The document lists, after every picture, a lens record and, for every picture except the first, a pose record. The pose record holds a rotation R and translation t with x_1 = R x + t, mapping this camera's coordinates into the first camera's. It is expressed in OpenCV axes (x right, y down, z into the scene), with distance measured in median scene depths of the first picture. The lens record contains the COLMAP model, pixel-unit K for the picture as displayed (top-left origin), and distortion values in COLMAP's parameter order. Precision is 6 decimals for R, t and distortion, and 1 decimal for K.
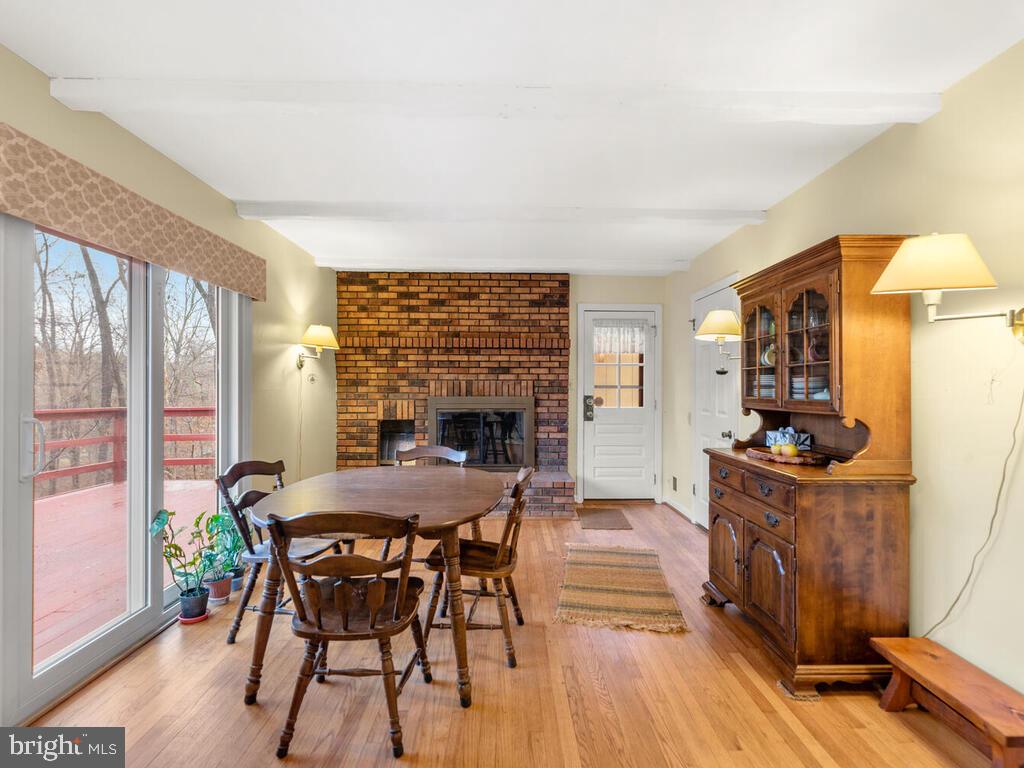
lens RADIAL K [[462.0, 0, 517.0], [0, 462.0, 380.5], [0, 0, 1]] dist [-0.001184, -0.000185]
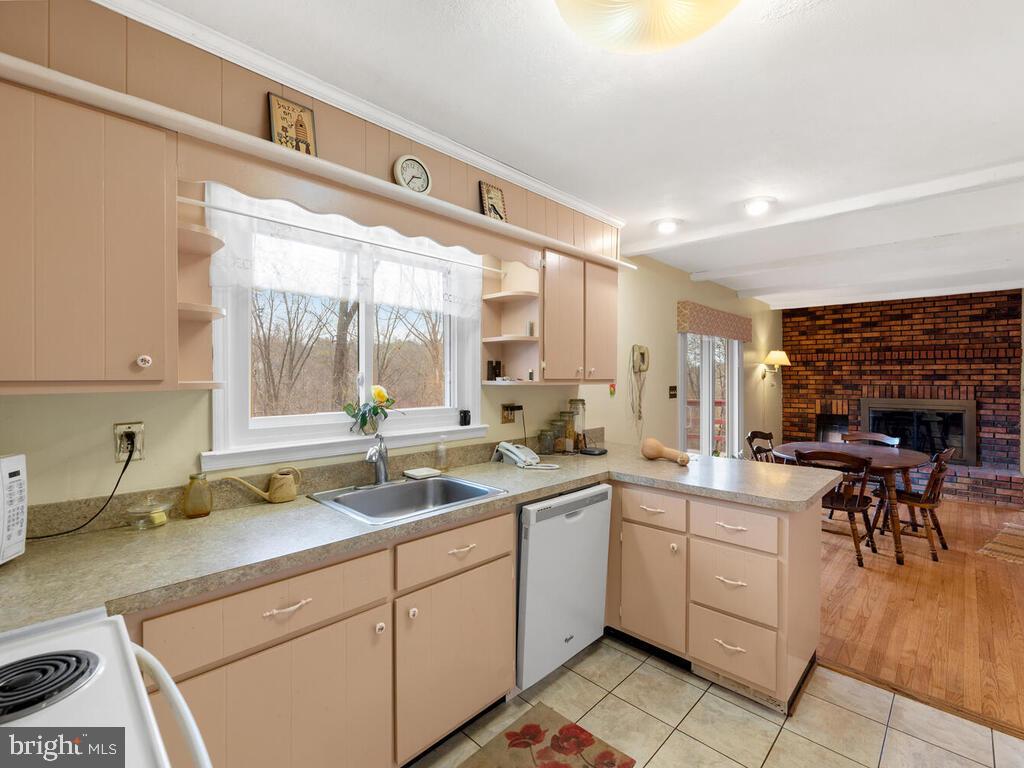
lens RADIAL K [[462.0, 0, 517.0], [0, 462.0, 380.5], [0, 0, 1]] dist [-0.001184, -0.000185]
pose [[0.698629, 0.000325, -0.715484, 0.060597], [0.012433, 0.999843, 0.012594, -0.041826], [0.715376, -0.017694, 0.698515, -0.596514]]
